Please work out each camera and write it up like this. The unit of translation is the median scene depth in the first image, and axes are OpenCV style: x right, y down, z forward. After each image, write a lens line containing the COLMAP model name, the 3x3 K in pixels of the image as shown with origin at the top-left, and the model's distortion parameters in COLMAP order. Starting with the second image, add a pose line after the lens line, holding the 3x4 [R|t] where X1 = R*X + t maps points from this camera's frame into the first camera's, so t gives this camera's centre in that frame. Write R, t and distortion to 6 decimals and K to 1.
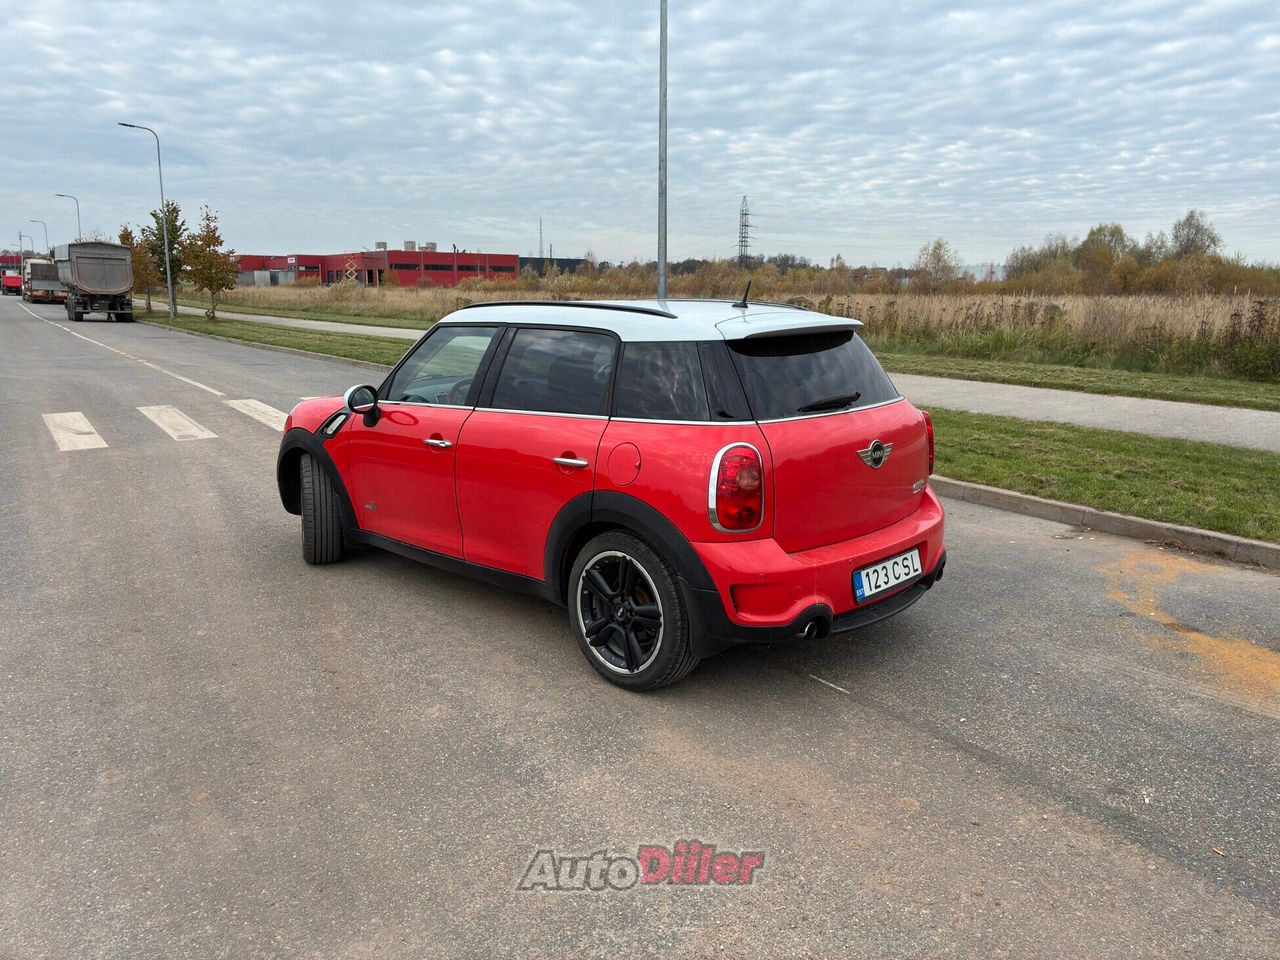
lens RADIAL K [[958.6, 0, 640.0], [0, 958.6, 480.0], [0, 0, 1]] dist [0.013898, 0.000053]
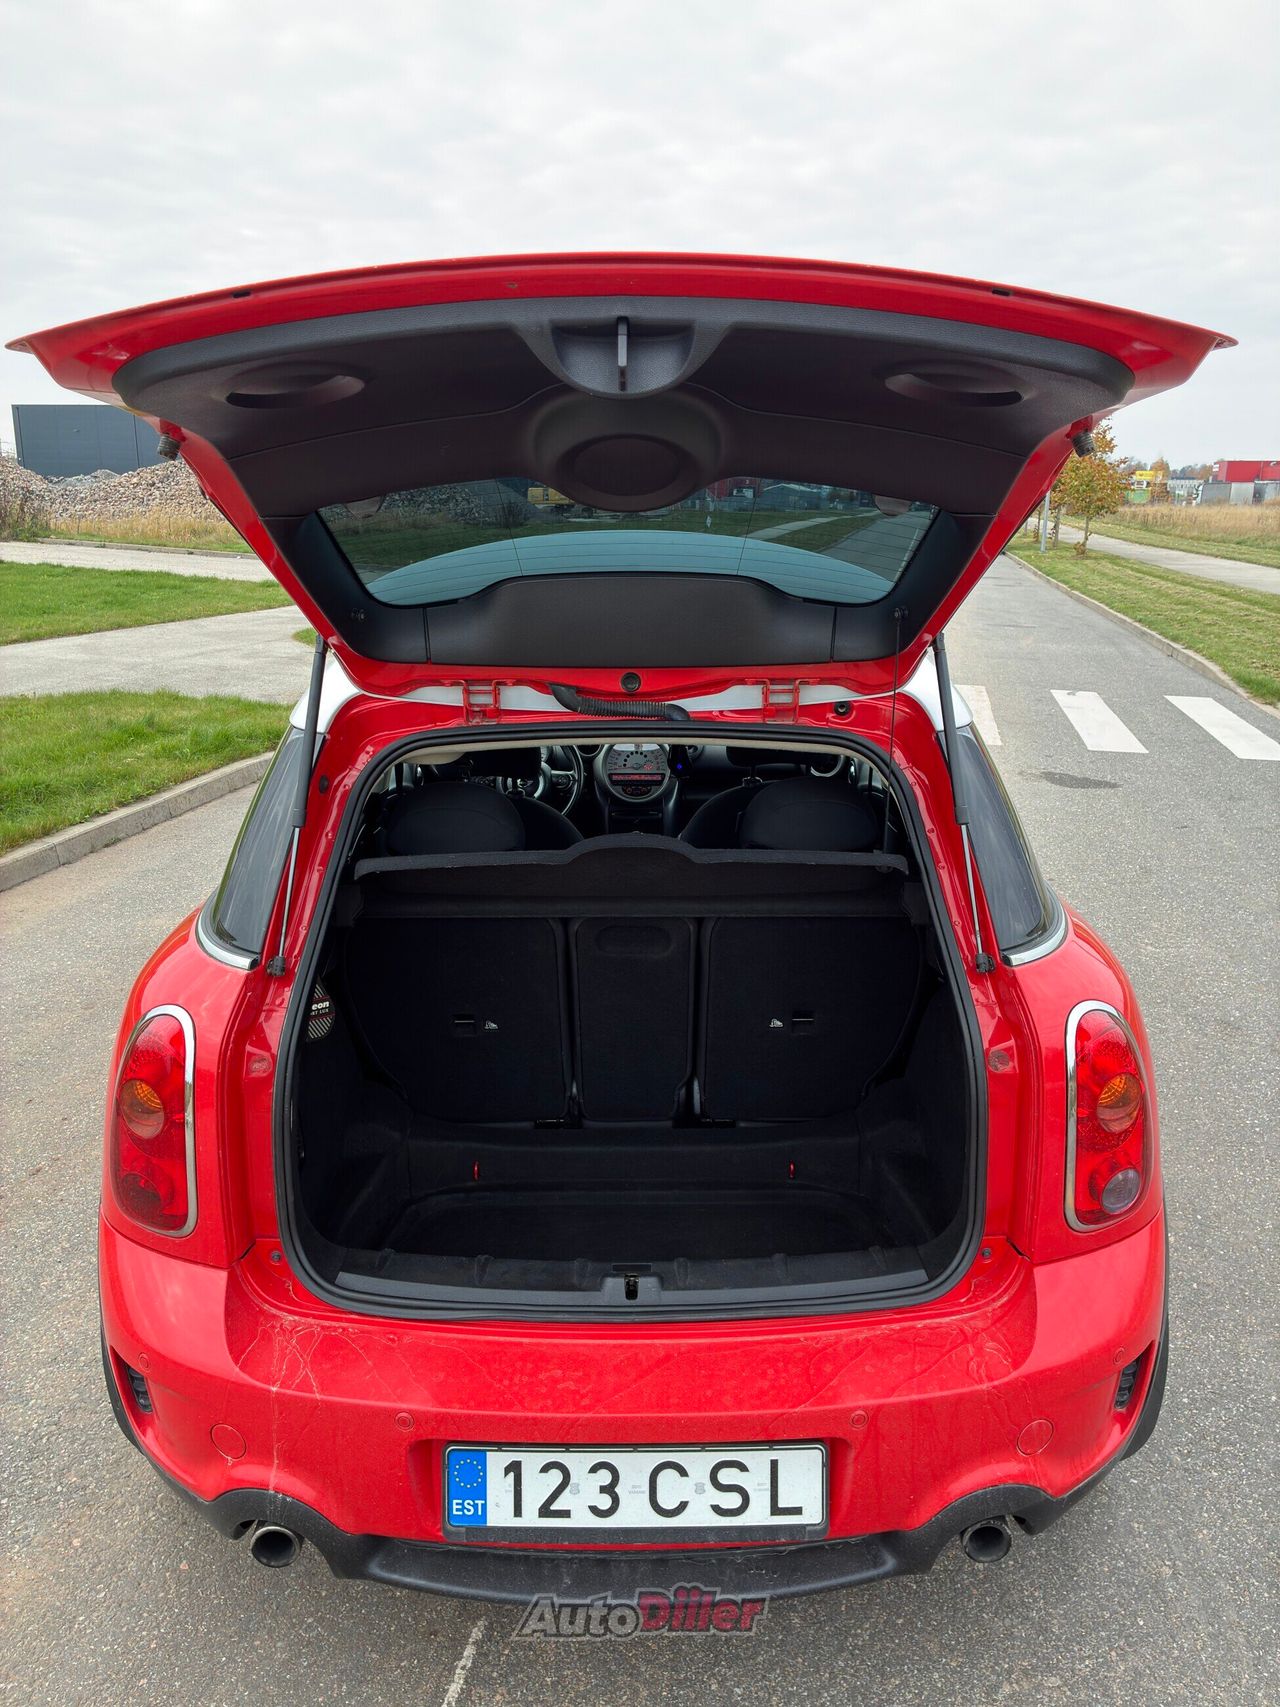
lens RADIAL K [[1261.5, 0, 640.0], [0, 1261.5, 853.5], [0, 0, 1]] dist [0.029605, -0.003835]
pose [[0.698352, 0.190145, -0.690035, 0.510635], [-0.141635, 0.981715, 0.127178, -0.170838], [0.701601, 0.008918, 0.712515, 0.668229]]
